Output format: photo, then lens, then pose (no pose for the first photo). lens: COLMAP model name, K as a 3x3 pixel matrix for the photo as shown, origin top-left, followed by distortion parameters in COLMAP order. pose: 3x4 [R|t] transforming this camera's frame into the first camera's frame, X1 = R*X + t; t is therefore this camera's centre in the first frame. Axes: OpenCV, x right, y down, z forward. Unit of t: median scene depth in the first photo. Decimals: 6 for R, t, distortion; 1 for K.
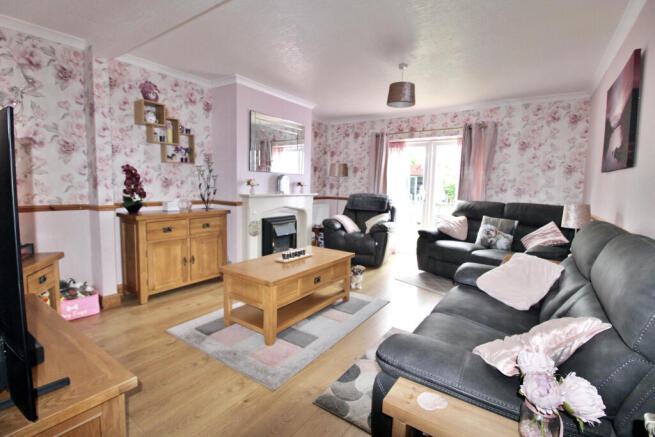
lens RADIAL K [[306.5, 0, 327.5], [0, 306.5, 218.5], [0, 0, 1]] dist [-0.027062, 0.000298]
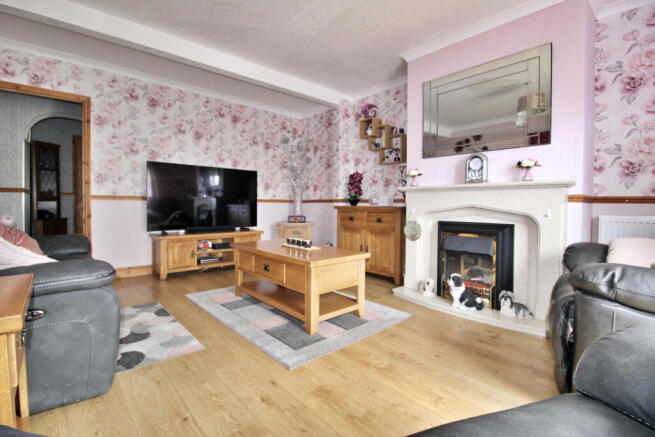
lens RADIAL K [[306.5, 0, 327.5], [0, 306.5, 218.5], [0, 0, 1]] dist [-0.027062, 0.000298]
pose [[-0.214828, 0.005914, -0.976634, 0.631478], [-0.132659, 0.990537, 0.035178, 0.003925], [0.967600, 0.137116, -0.212011, 1.046128]]
